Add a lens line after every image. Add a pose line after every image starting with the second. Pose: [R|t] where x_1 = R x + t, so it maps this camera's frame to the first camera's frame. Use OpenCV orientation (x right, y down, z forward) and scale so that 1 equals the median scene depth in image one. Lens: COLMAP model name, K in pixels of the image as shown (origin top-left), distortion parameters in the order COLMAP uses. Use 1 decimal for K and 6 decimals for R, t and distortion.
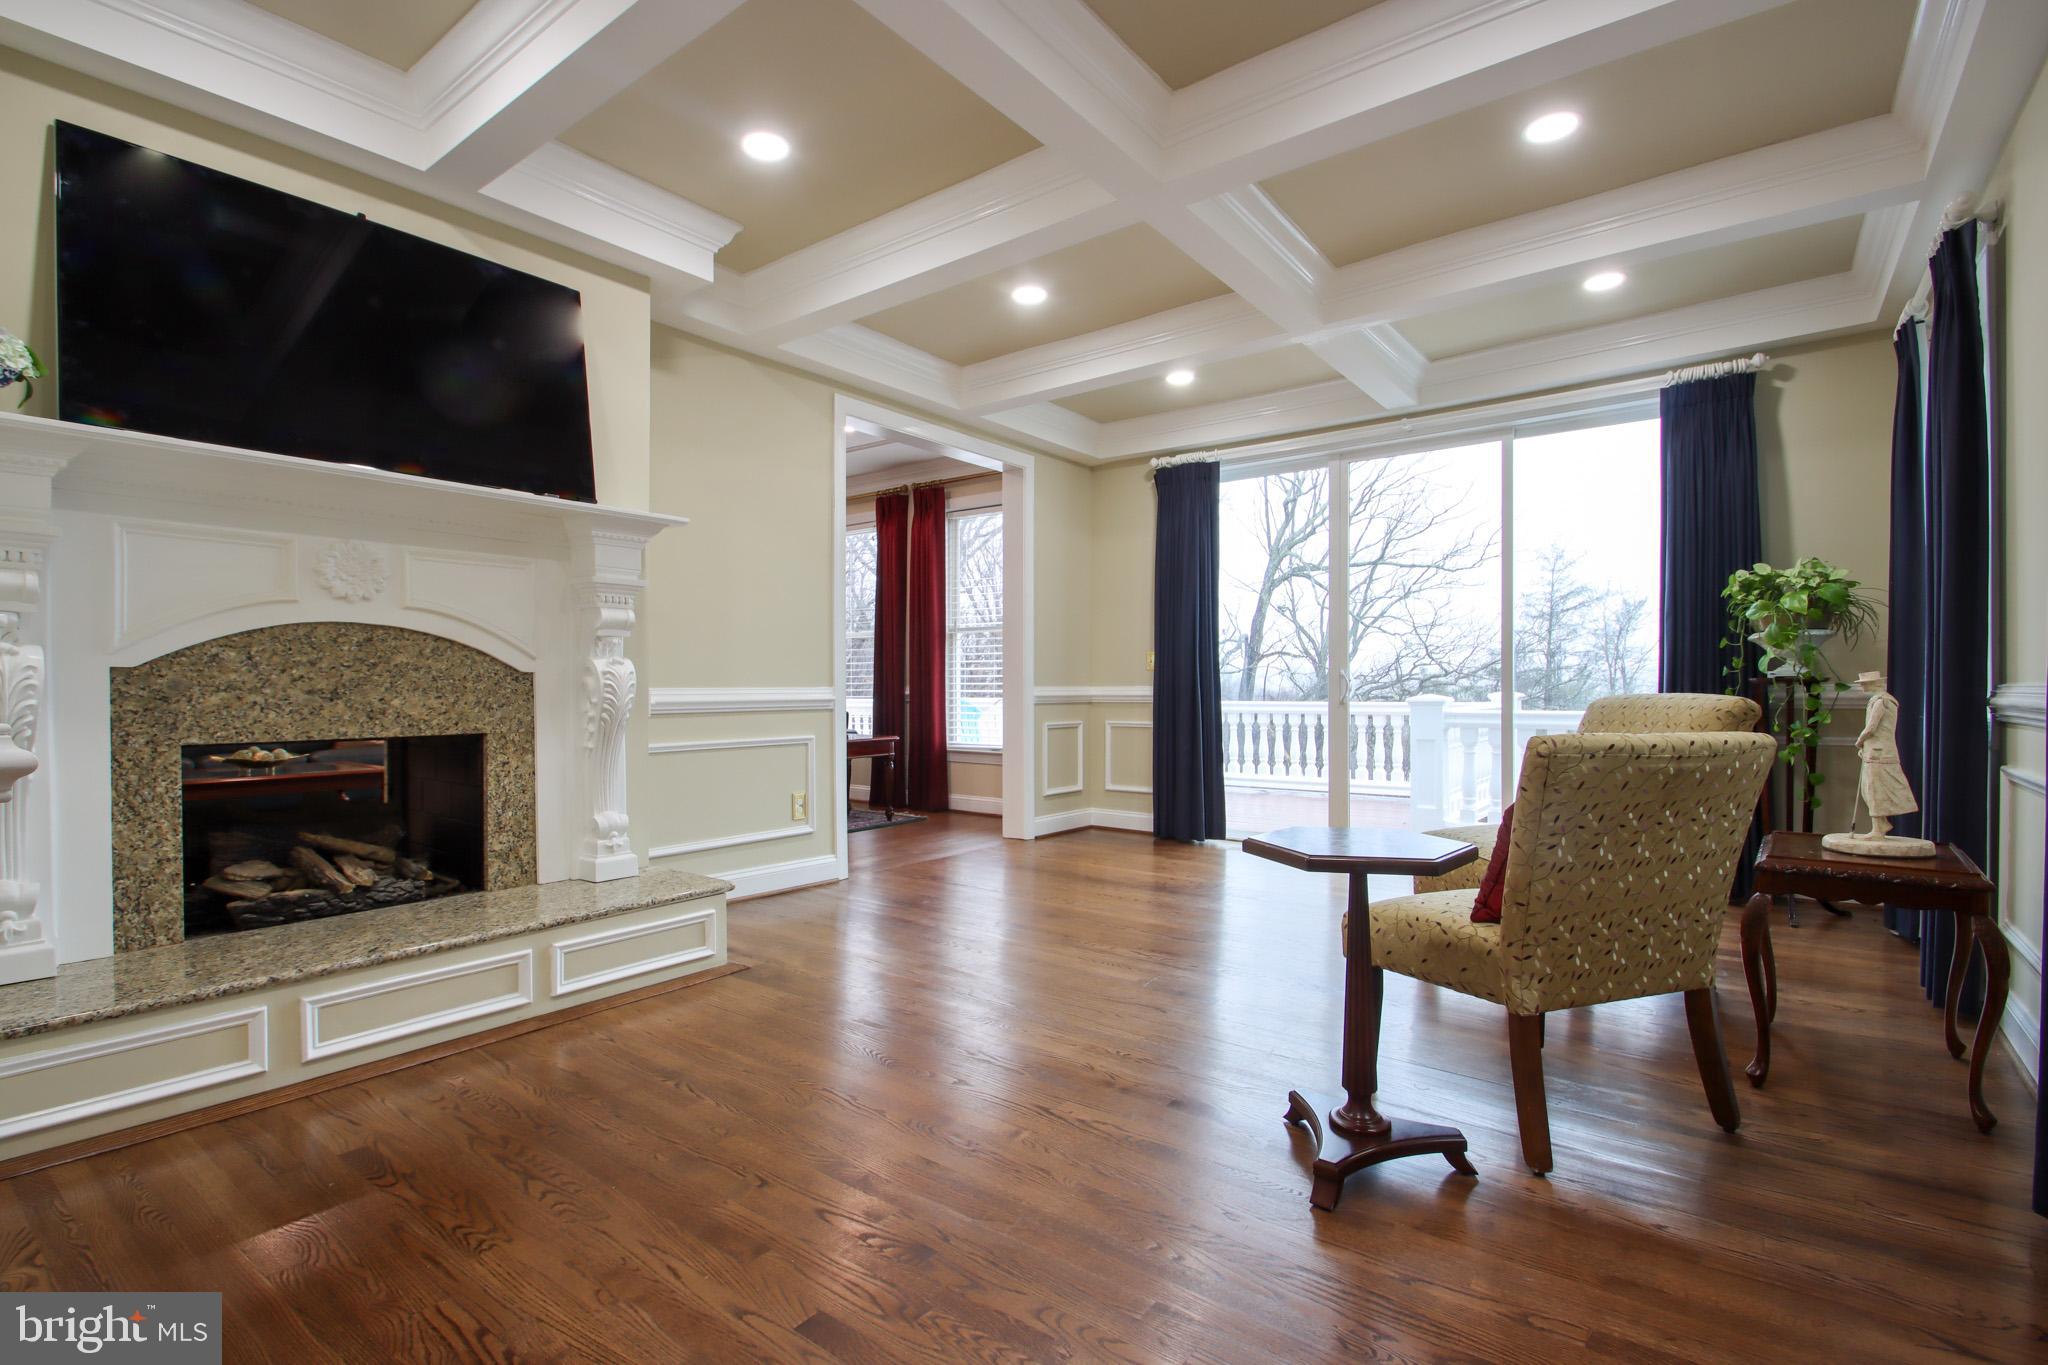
lens RADIAL K [[969.2, 0, 991.4], [0, 969.2, 690.5], [0, 0, 1]] dist [0.028324, -0.024003]
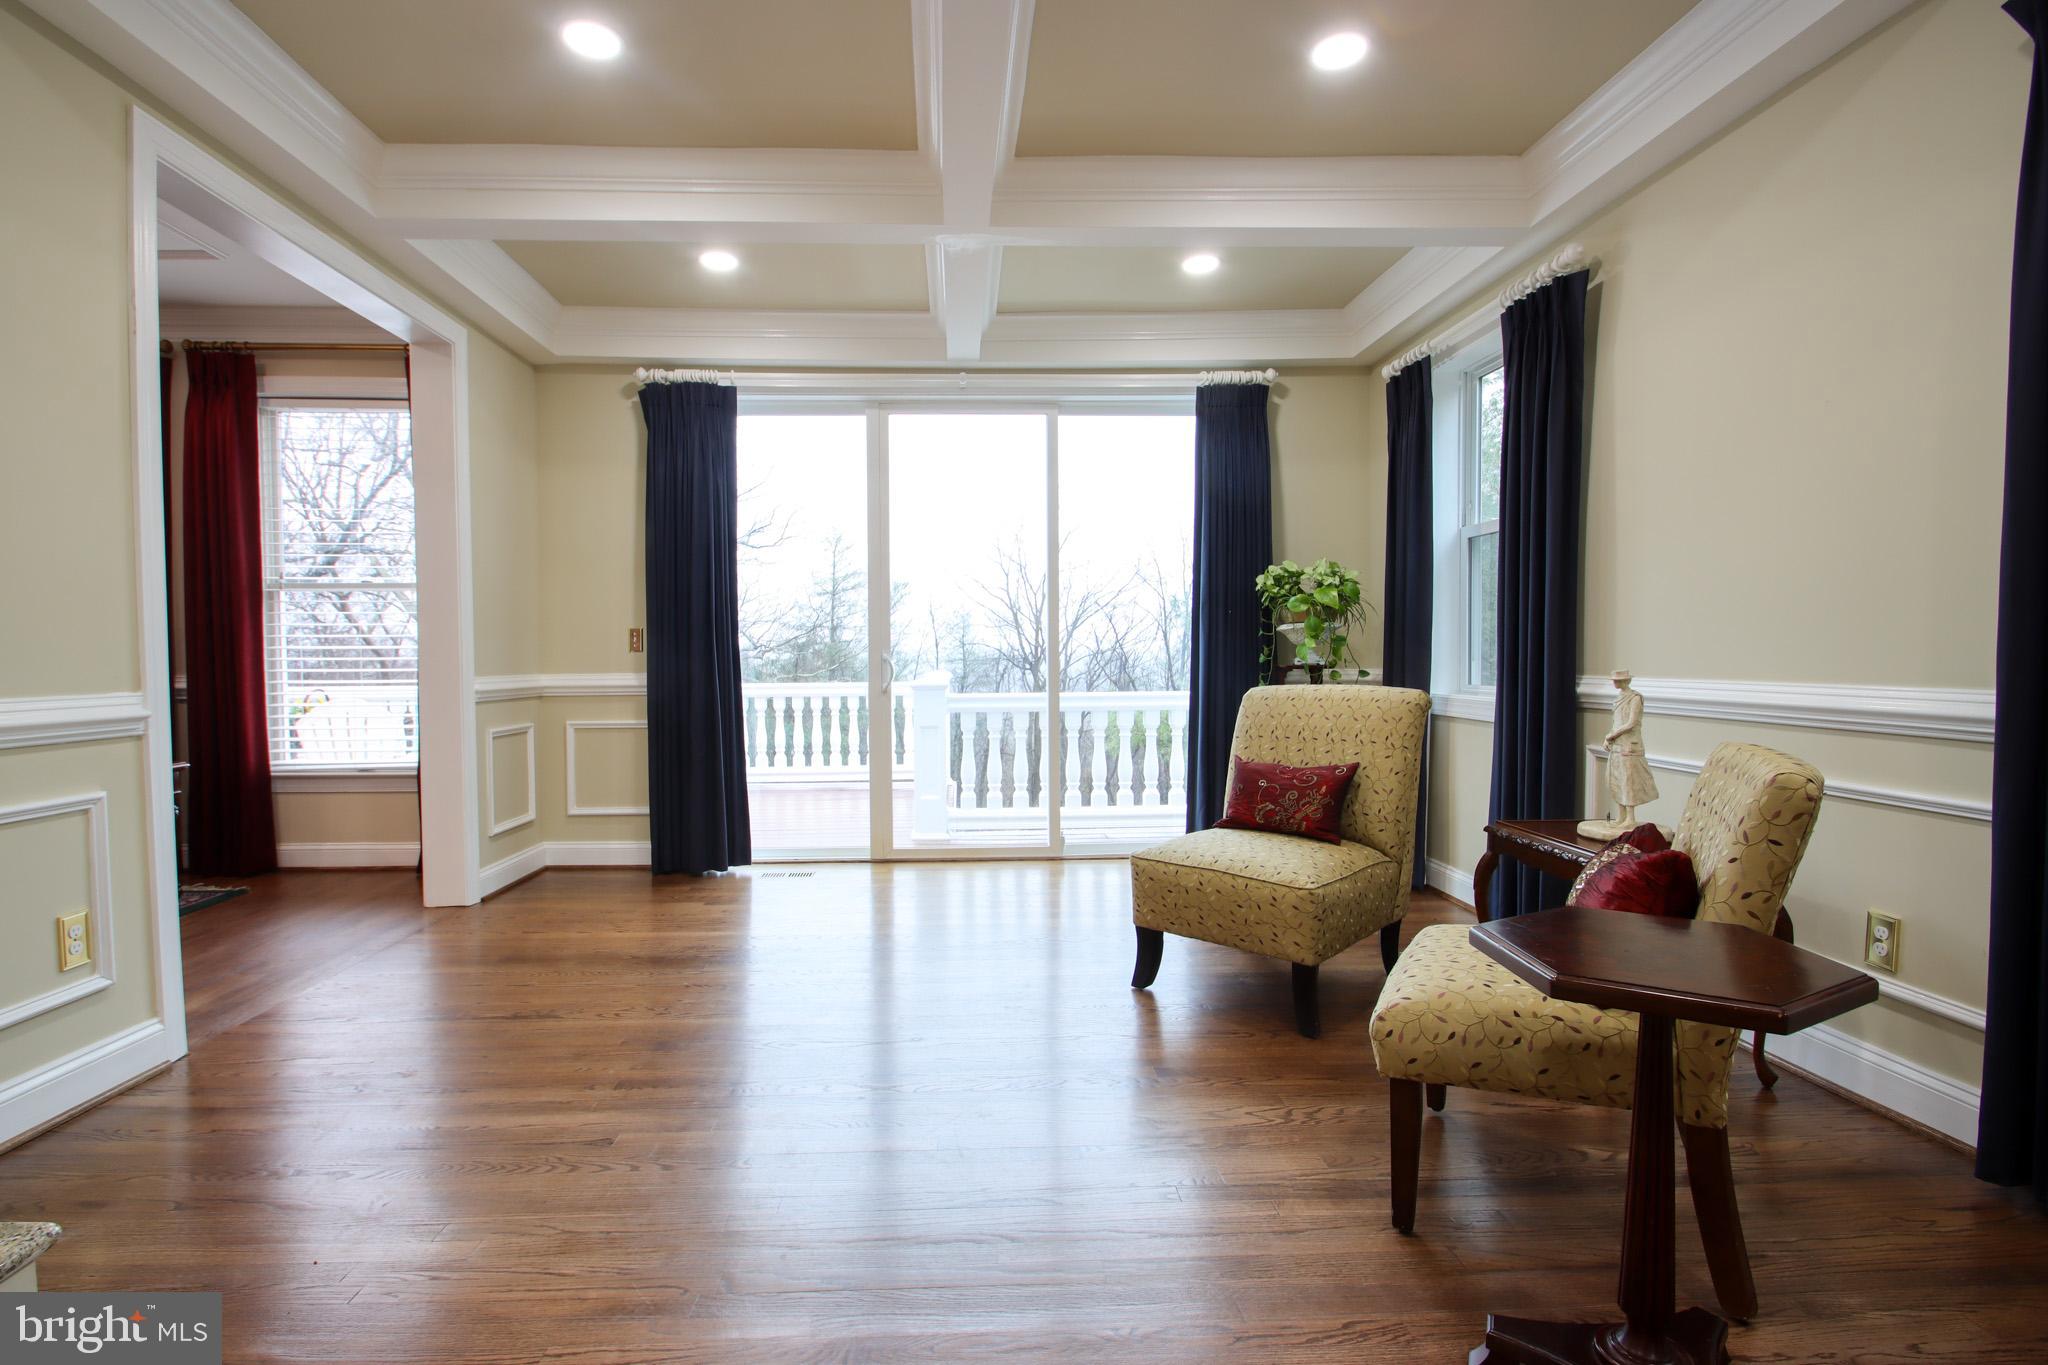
lens RADIAL K [[969.2, 0, 991.4], [0, 969.2, 690.5], [0, 0, 1]] dist [0.028324, -0.024003]
pose [[0.756808, -0.026340, 0.653106, -0.232893], [0.007181, 0.999462, 0.031987, -0.025121], [-0.653598, -0.019518, 0.756591, 0.473850]]
